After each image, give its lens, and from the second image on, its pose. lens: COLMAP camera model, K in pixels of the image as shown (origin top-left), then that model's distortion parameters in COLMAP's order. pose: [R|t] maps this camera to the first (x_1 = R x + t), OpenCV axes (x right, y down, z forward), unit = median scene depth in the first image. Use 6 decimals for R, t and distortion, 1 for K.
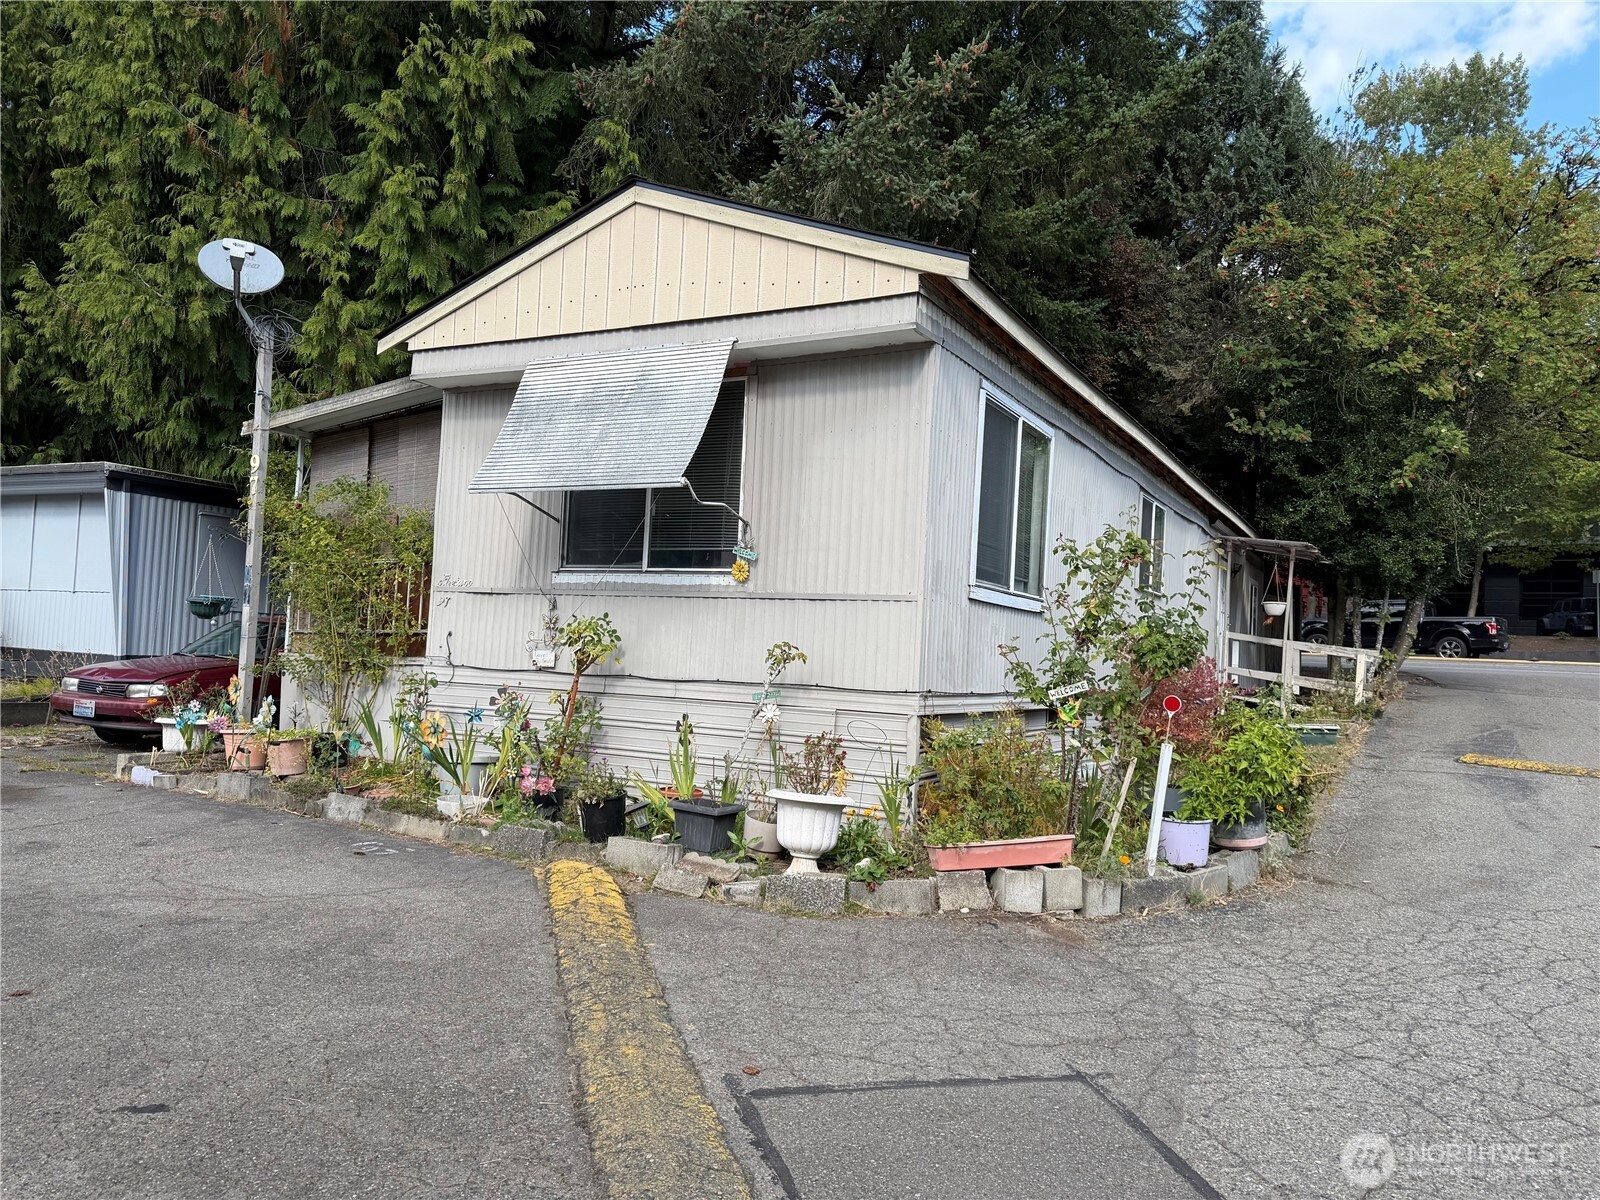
lens RADIAL K [[1119.6, 0, 804.3], [0, 1119.6, 611.8], [0, 0, 1]] dist [0.035102, -0.041899]
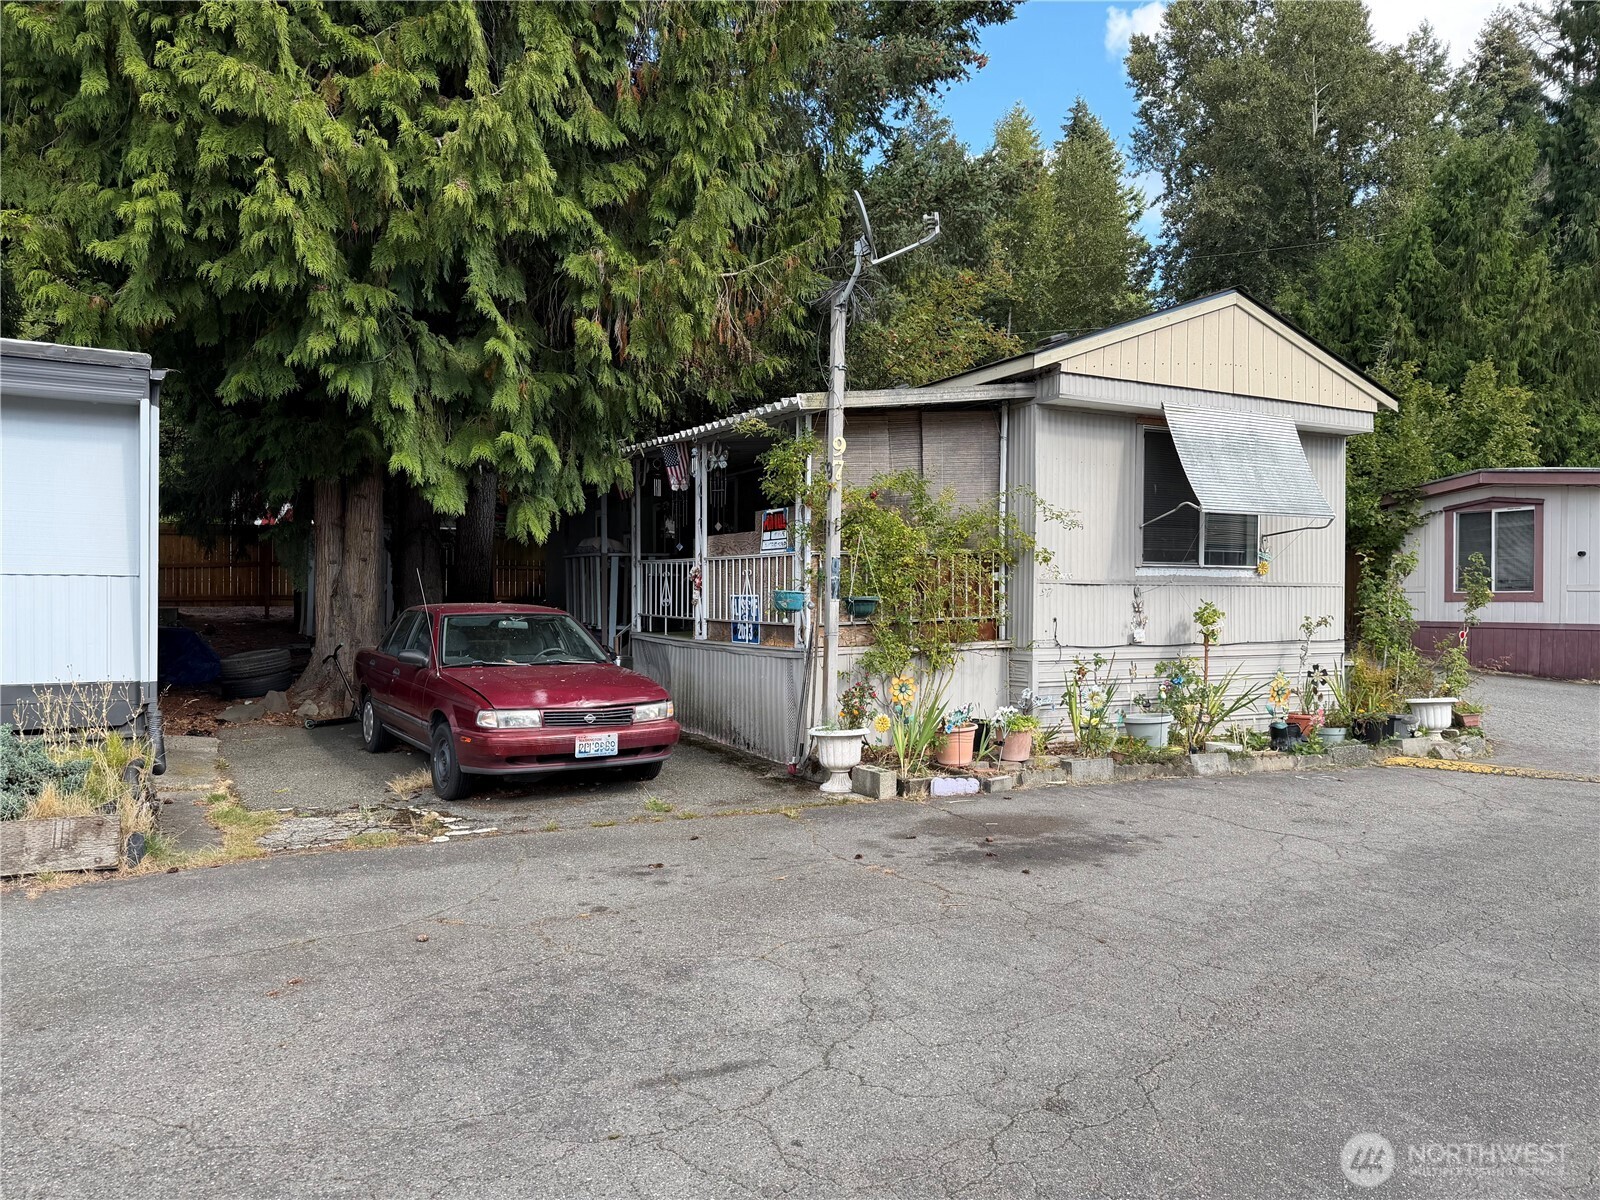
lens RADIAL K [[1119.6, 0, 798.5], [0, 1119.6, 602.1], [0, 0, 1]] dist [0.035102, -0.041899]
pose [[0.540403, -0.038566, 0.840522, -1.607873], [-0.007904, 0.998672, 0.050905, -0.061293], [-0.841369, -0.034153, 0.539381, 0.683872]]
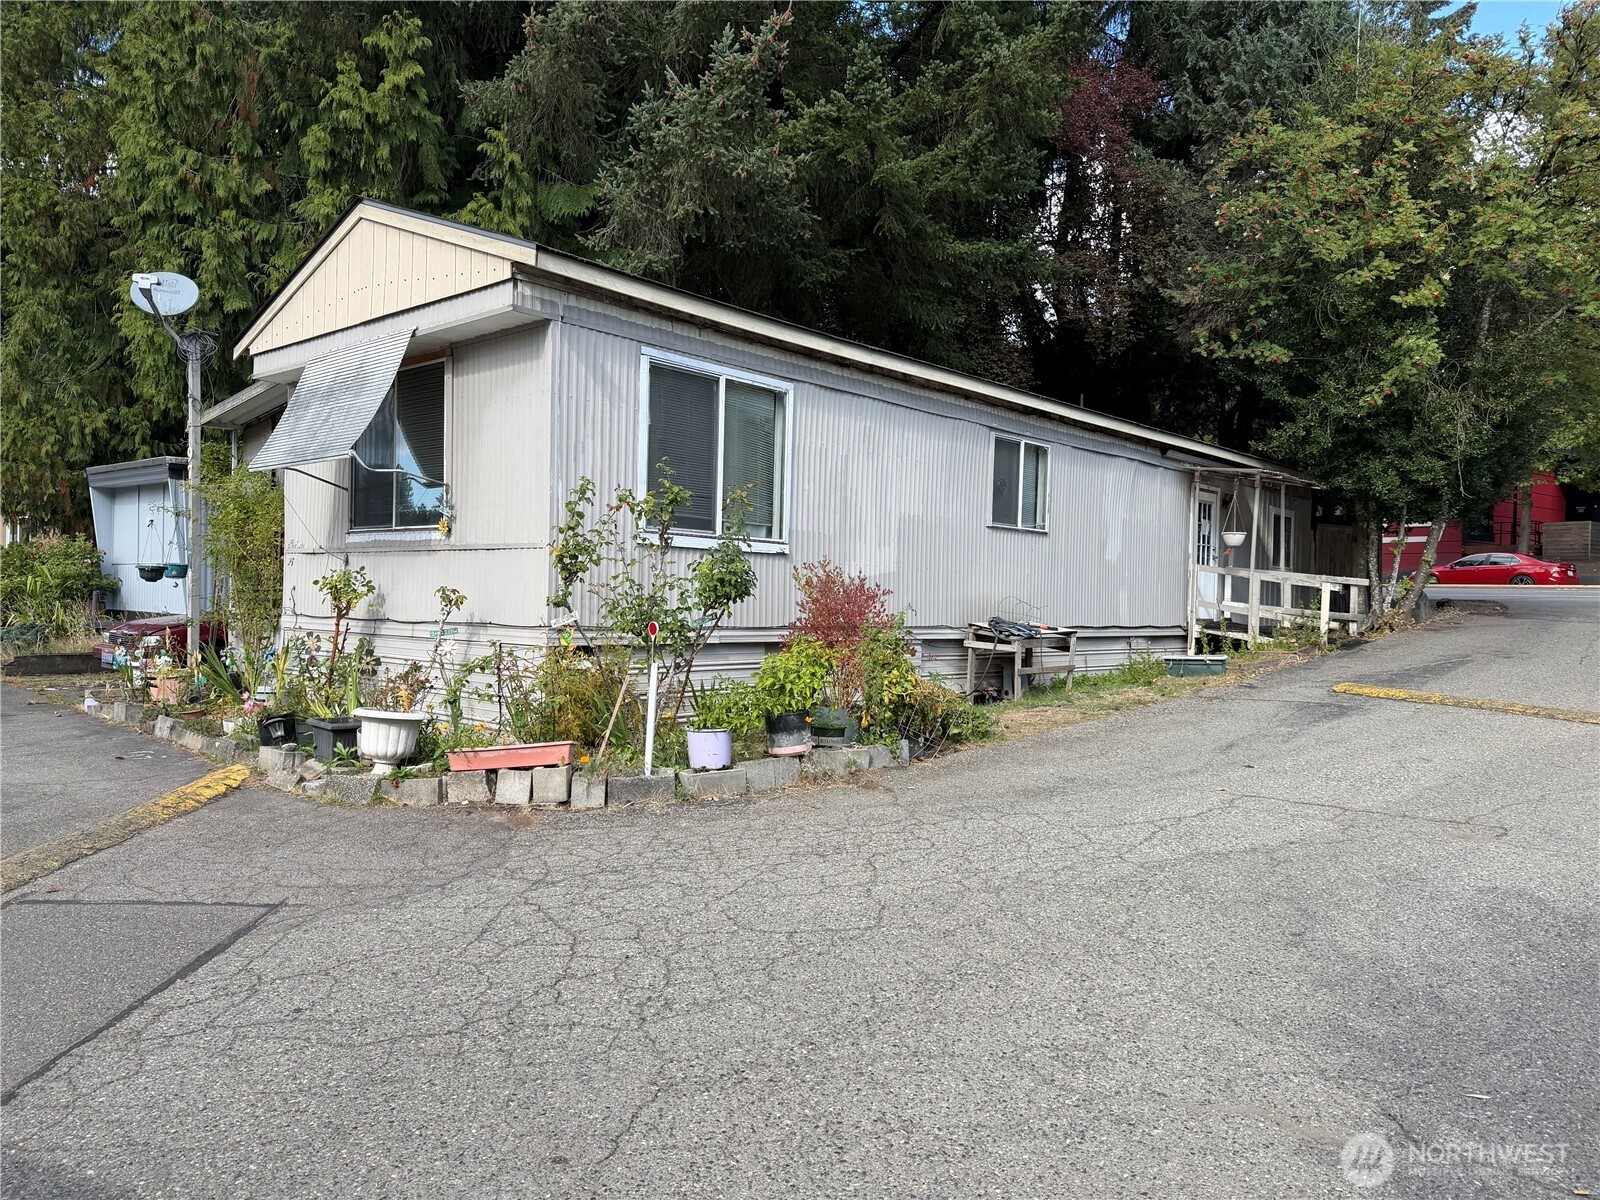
lens RADIAL K [[1119.6, 0, 795.0], [0, 1119.6, 607.8], [0, 0, 1]] dist [0.035102, -0.041899]
pose [[0.973035, -0.026109, -0.229175, 0.549011], [0.034791, 0.998819, 0.033925, 0.020539], [0.228019, -0.040983, 0.972794, -0.060830]]
